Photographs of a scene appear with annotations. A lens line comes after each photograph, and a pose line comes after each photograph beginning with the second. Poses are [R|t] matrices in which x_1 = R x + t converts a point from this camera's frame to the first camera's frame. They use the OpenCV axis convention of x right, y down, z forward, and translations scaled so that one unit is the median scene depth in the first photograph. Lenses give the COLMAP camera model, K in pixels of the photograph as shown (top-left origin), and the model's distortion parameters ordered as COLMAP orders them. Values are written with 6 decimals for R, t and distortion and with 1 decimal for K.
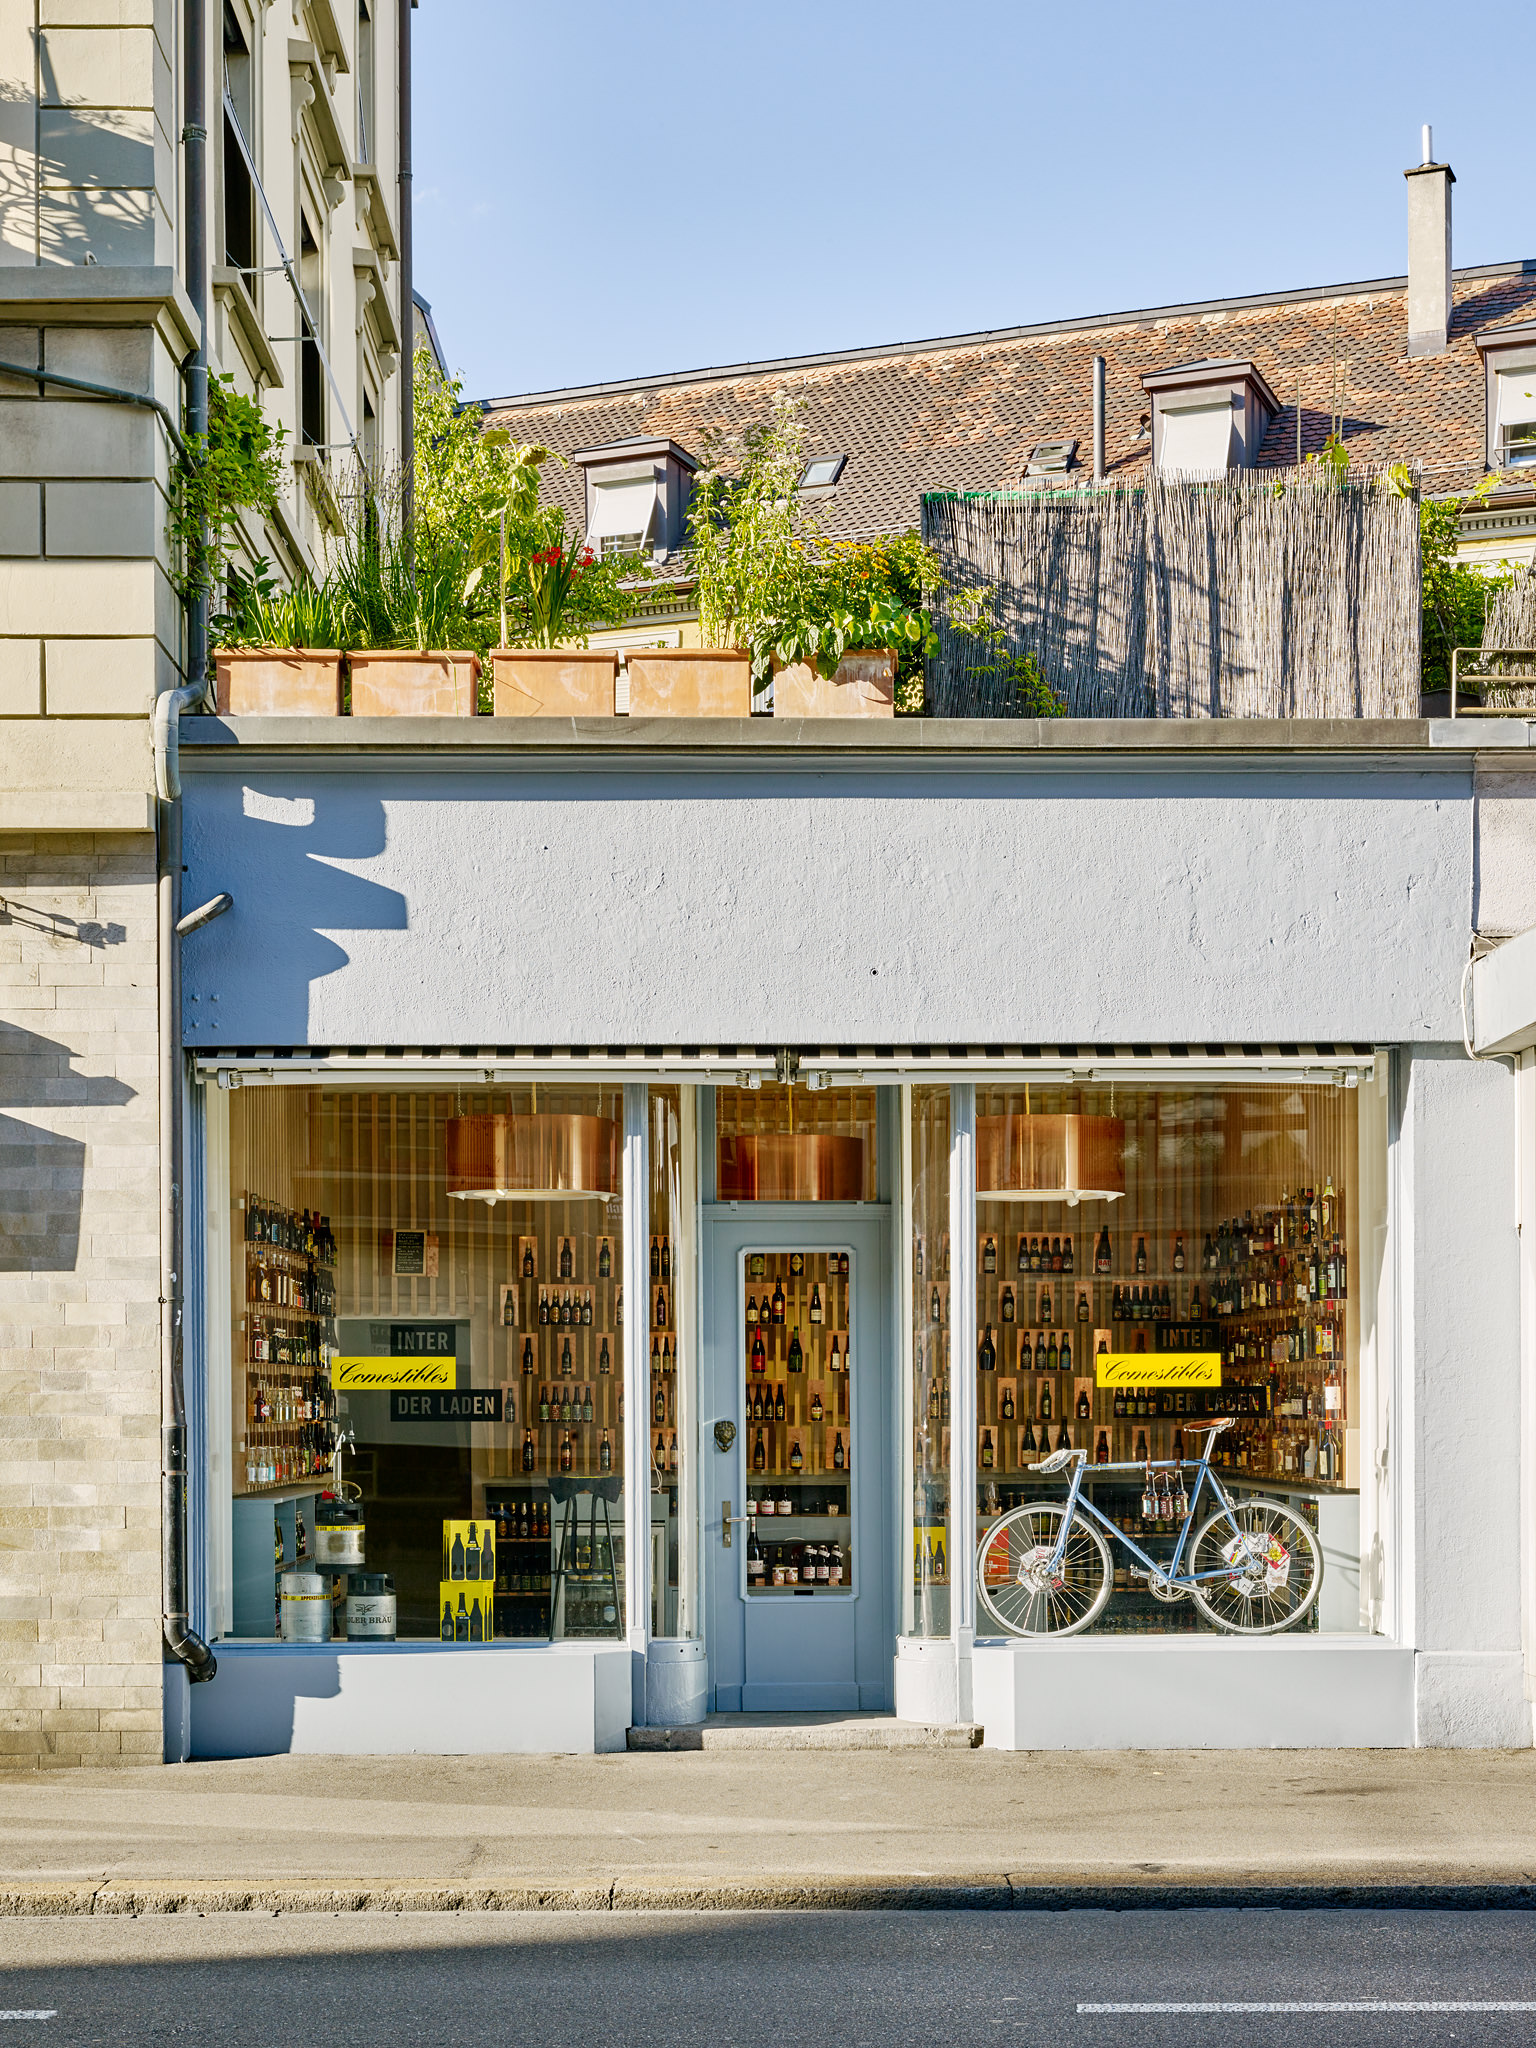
lens RADIAL K [[3219.5, 0, 768.0], [0, 3219.5, 1024.0], [0, 0, 1]] dist [-0.021048, 0.091360]
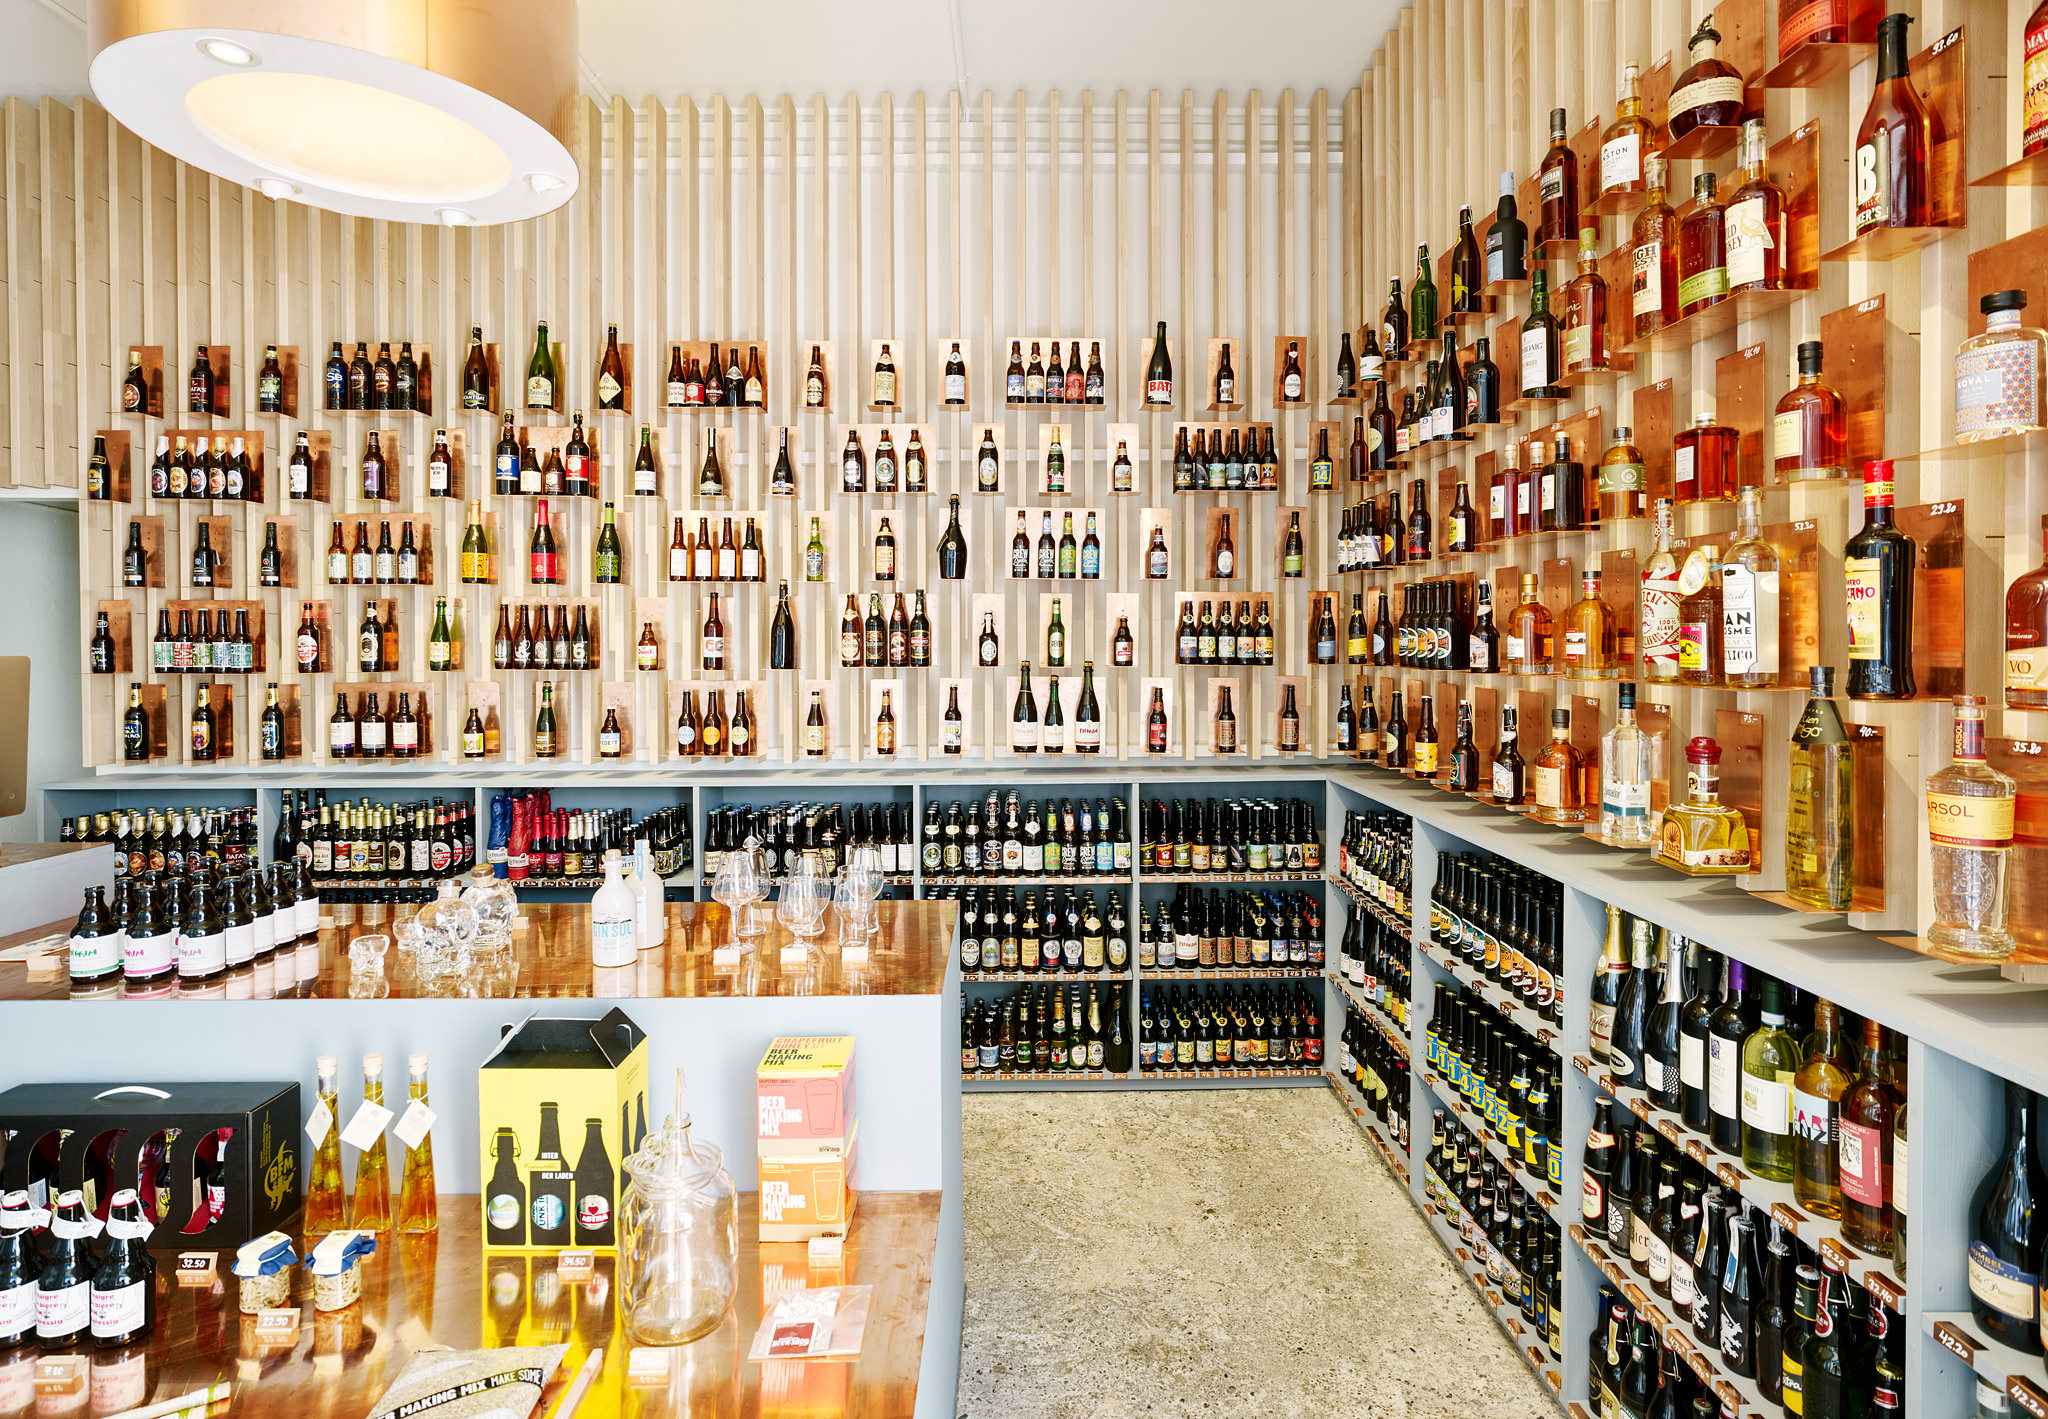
lens RADIAL K [[1130.0, 0, 1017.5], [0, 1130.0, 665.3], [0, 0, 1]] dist [-0.019201, 0.000668]
pose [[0.999983, -0.003960, -0.004209, 0.080951], [0.004501, 0.990487, 0.137535, 0.095618], [0.003624, -0.137551, 0.990488, 0.805485]]
